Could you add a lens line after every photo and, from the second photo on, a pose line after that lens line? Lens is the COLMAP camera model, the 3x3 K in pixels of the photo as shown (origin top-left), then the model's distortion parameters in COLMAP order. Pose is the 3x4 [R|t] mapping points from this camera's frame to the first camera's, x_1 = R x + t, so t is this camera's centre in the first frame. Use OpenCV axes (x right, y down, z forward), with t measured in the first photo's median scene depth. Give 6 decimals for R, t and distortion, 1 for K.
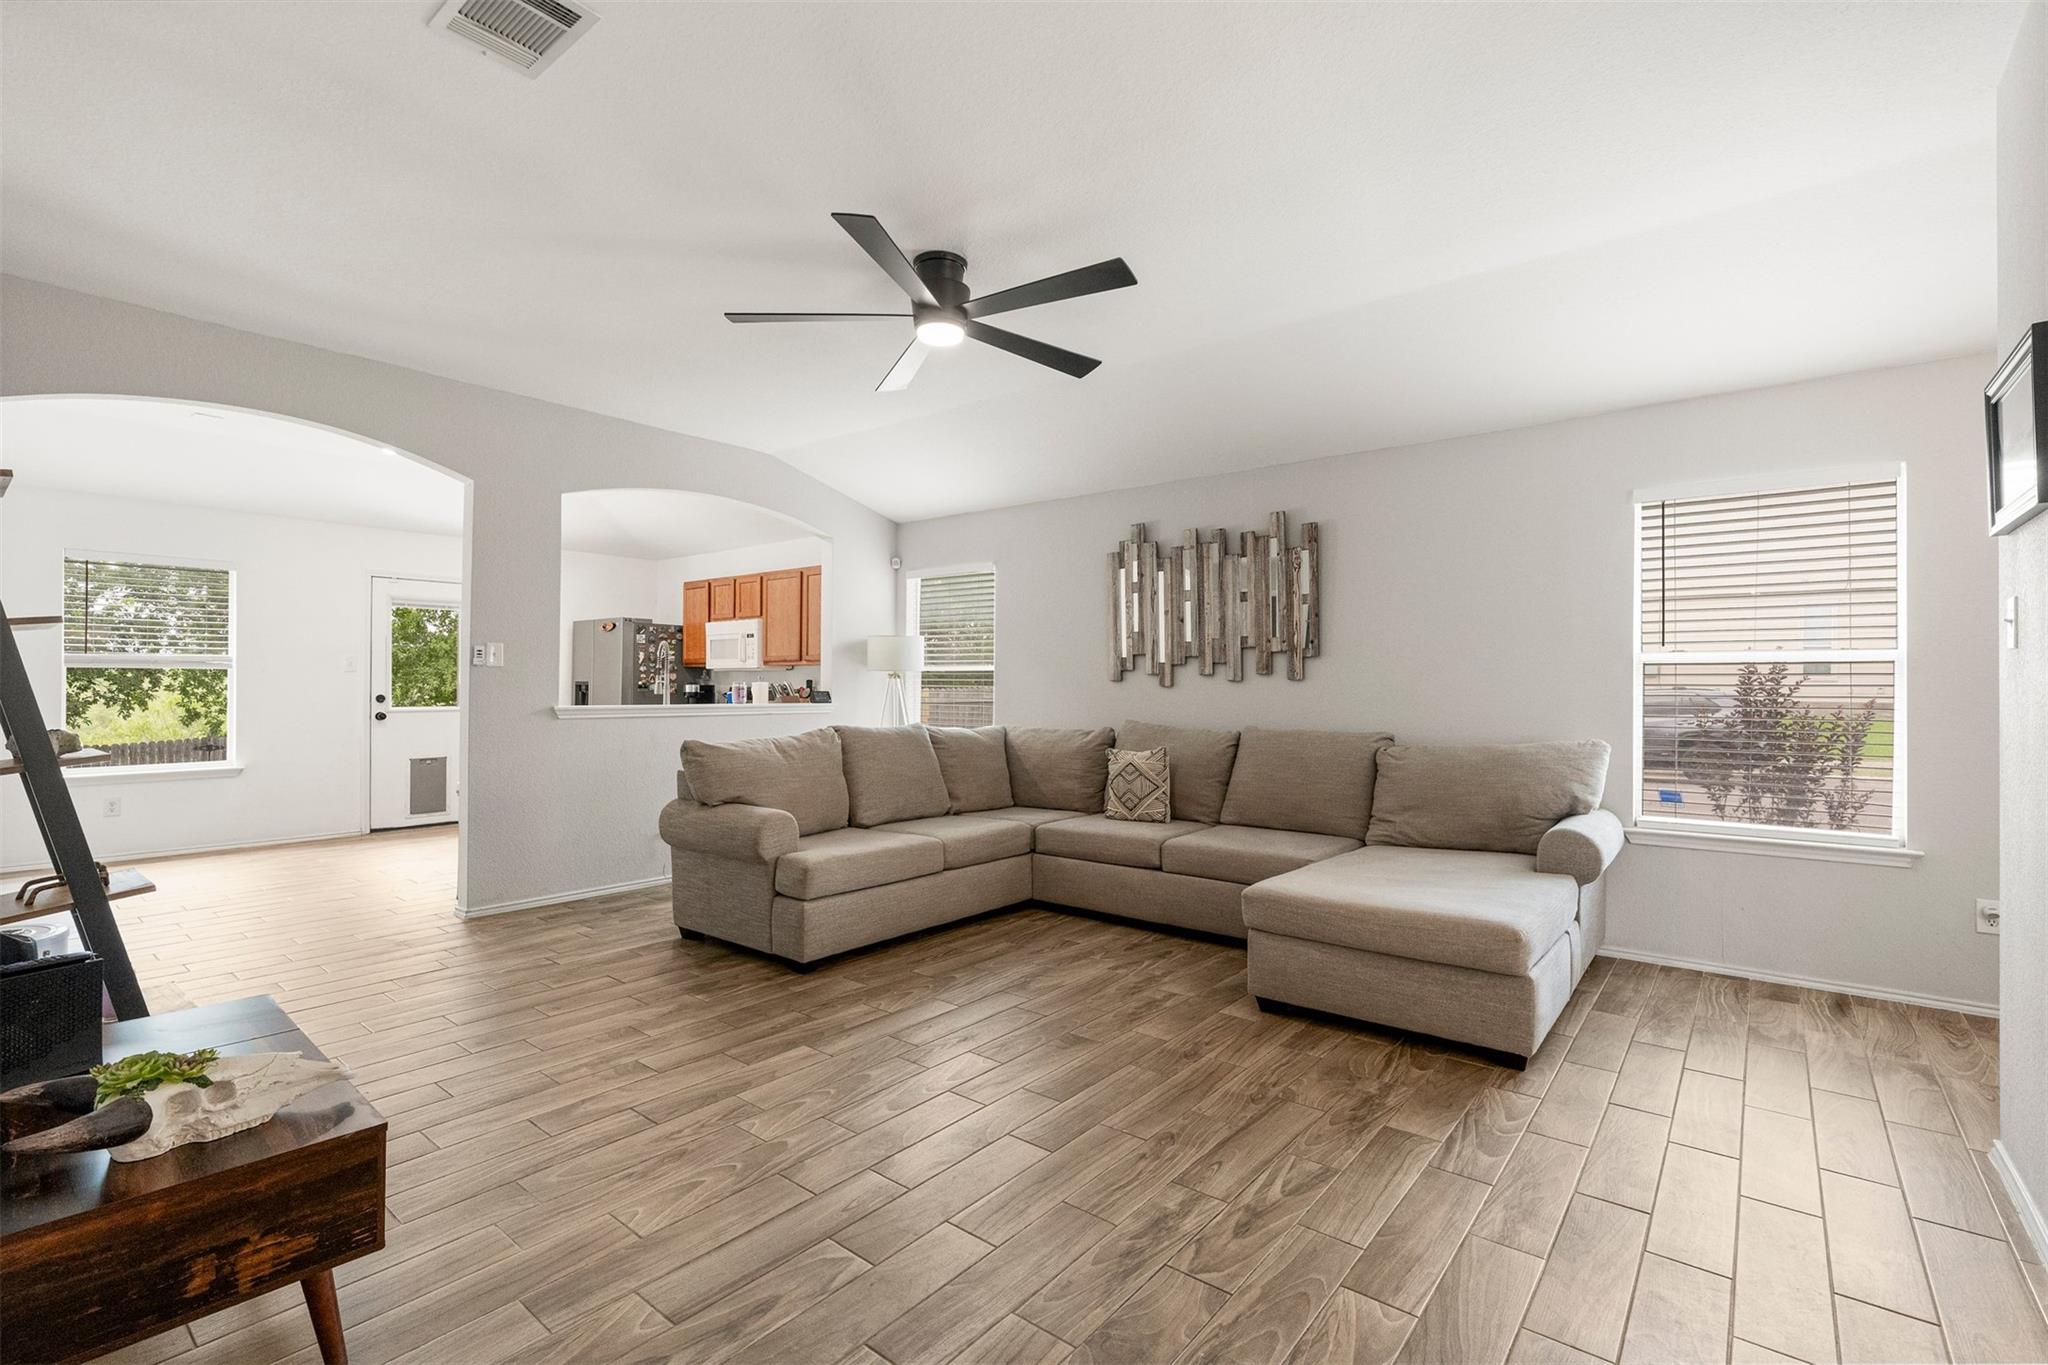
lens RADIAL K [[925.0, 0, 1021.8], [0, 925.0, 681.6], [0, 0, 1]] dist [-0.002651, 0.002193]
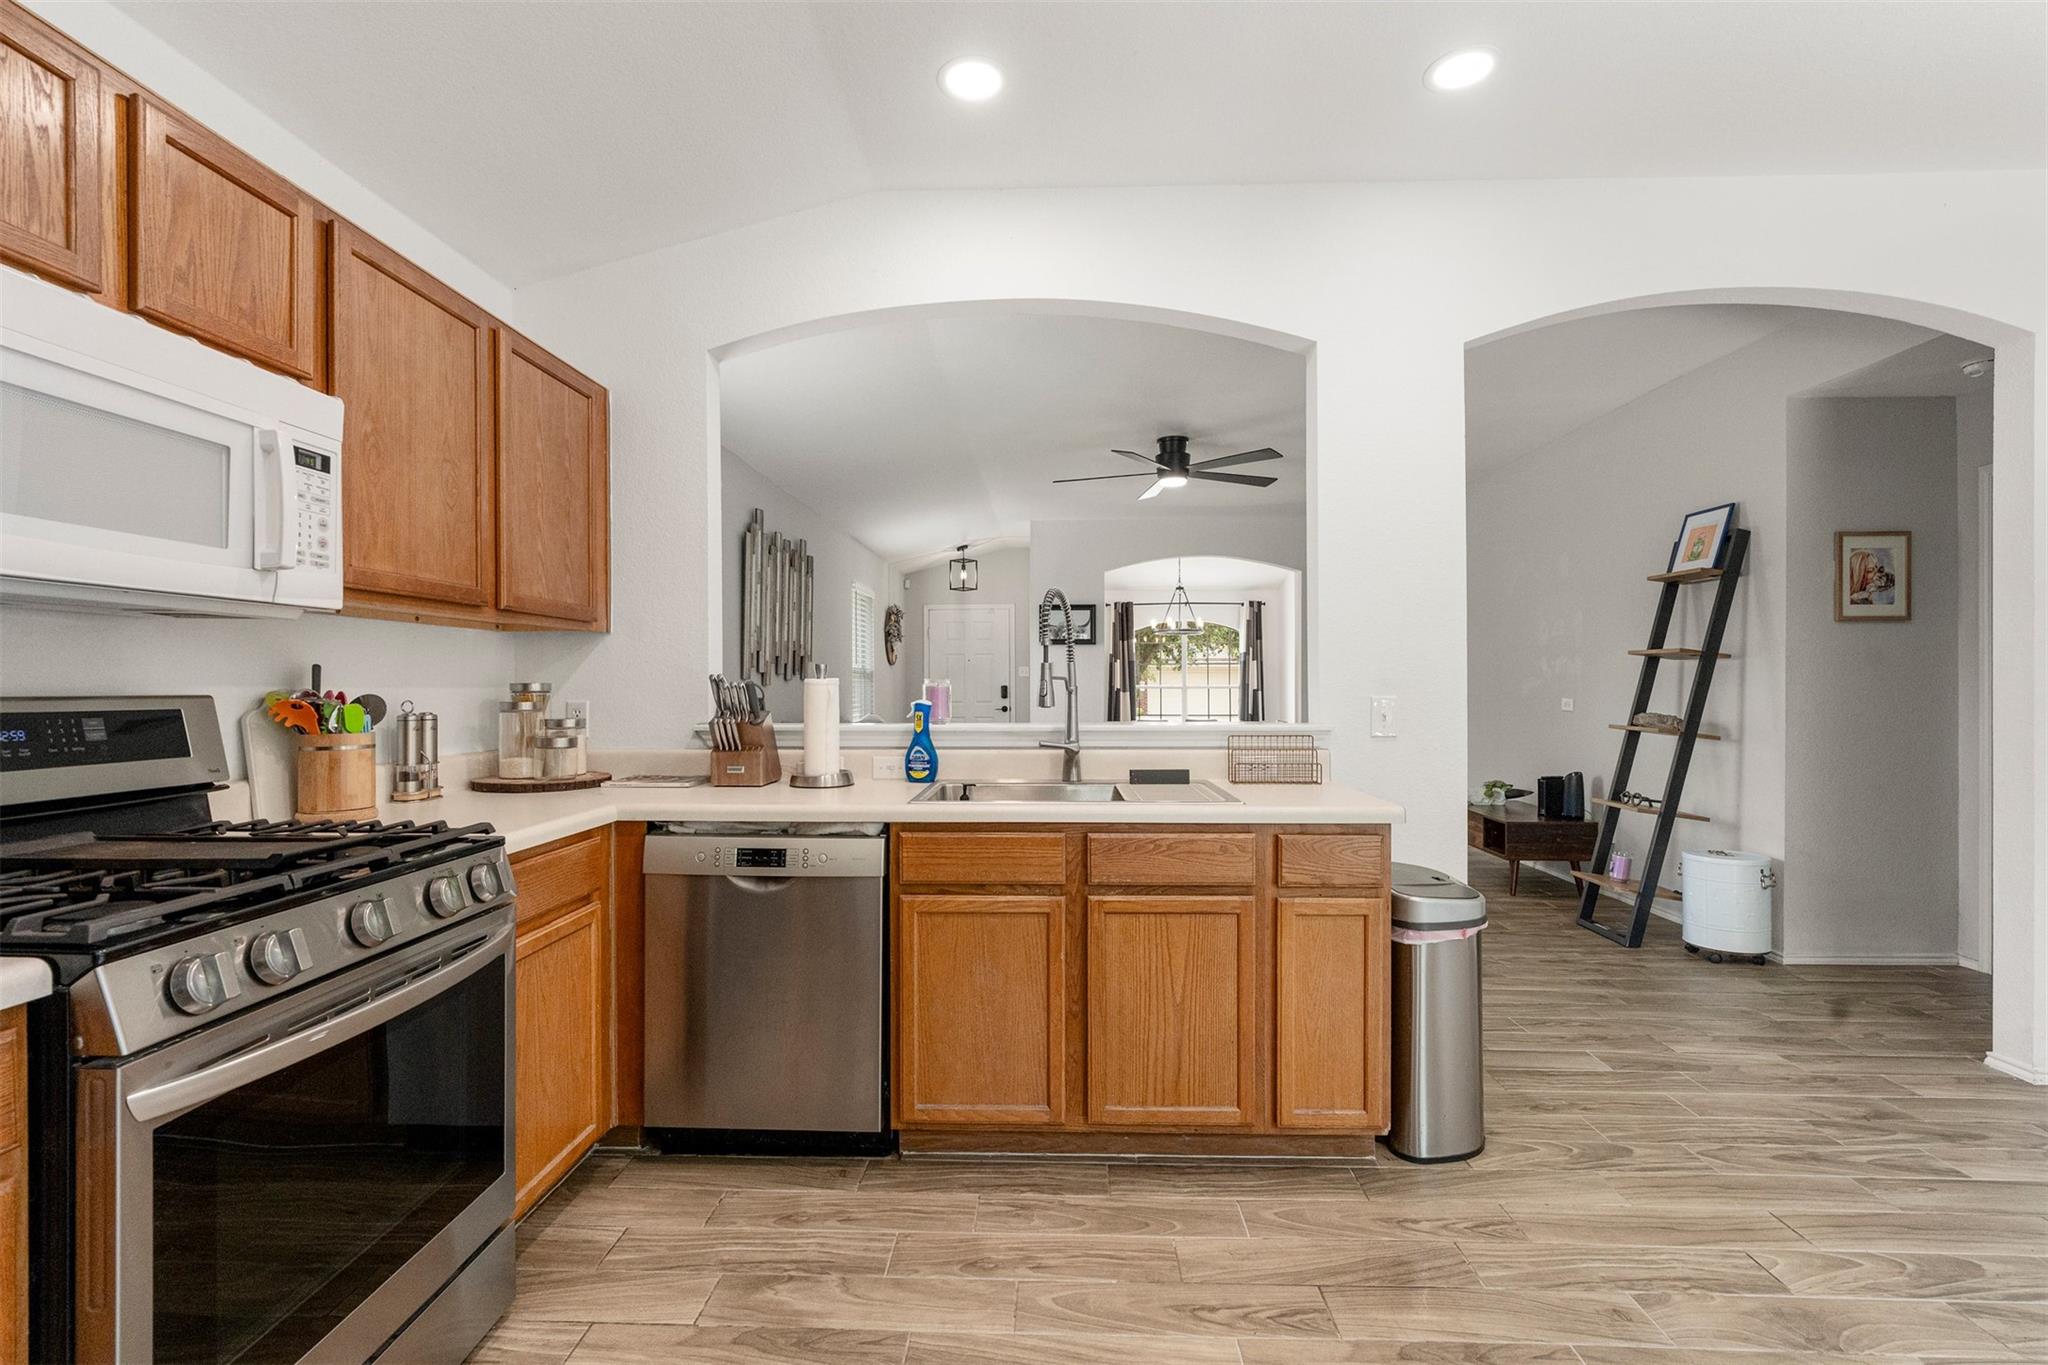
lens RADIAL K [[925.0, 0, 1026.8], [0, 925.0, 691.1], [0, 0, 1]] dist [-0.002651, 0.002193]
pose [[-0.606172, -0.008830, 0.795284, -0.869898], [-0.006870, 0.999959, 0.005866, 0.004545], [-0.795304, -0.001908, -0.606208, 1.517868]]
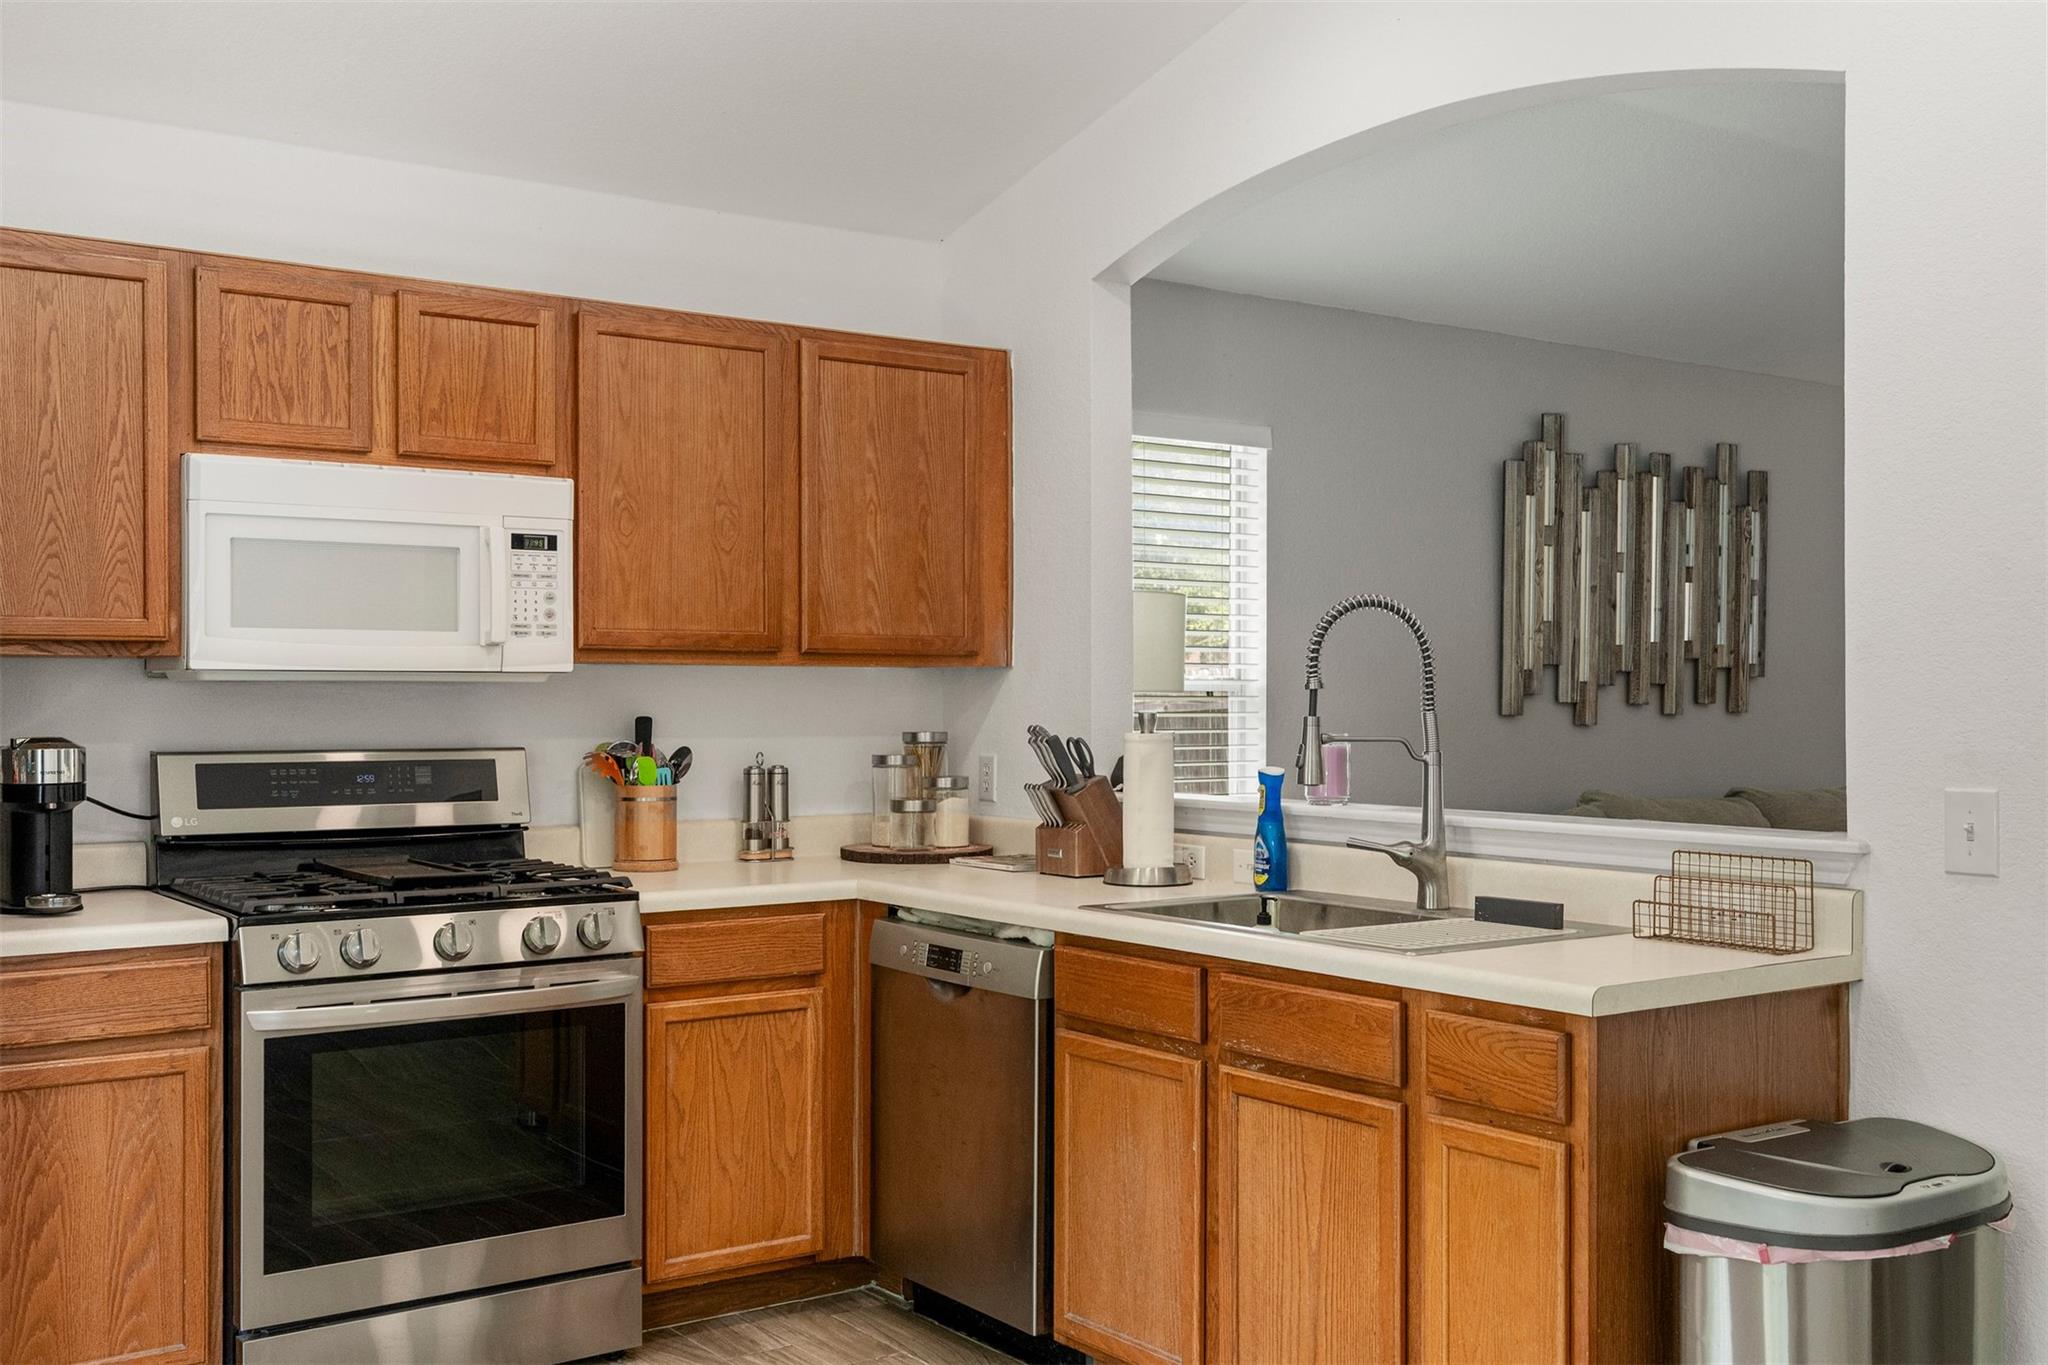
lens RADIAL K [[2022.1, 0, 1018.8], [0, 2022.1, 711.3], [0, 0, 1]] dist [0.014013, 0.000000]
pose [[0.264642, -0.012431, 0.964267, -1.191893], [-0.006650, 0.999870, 0.014715, -0.019829], [-0.964324, -0.010306, 0.264525, 1.111799]]
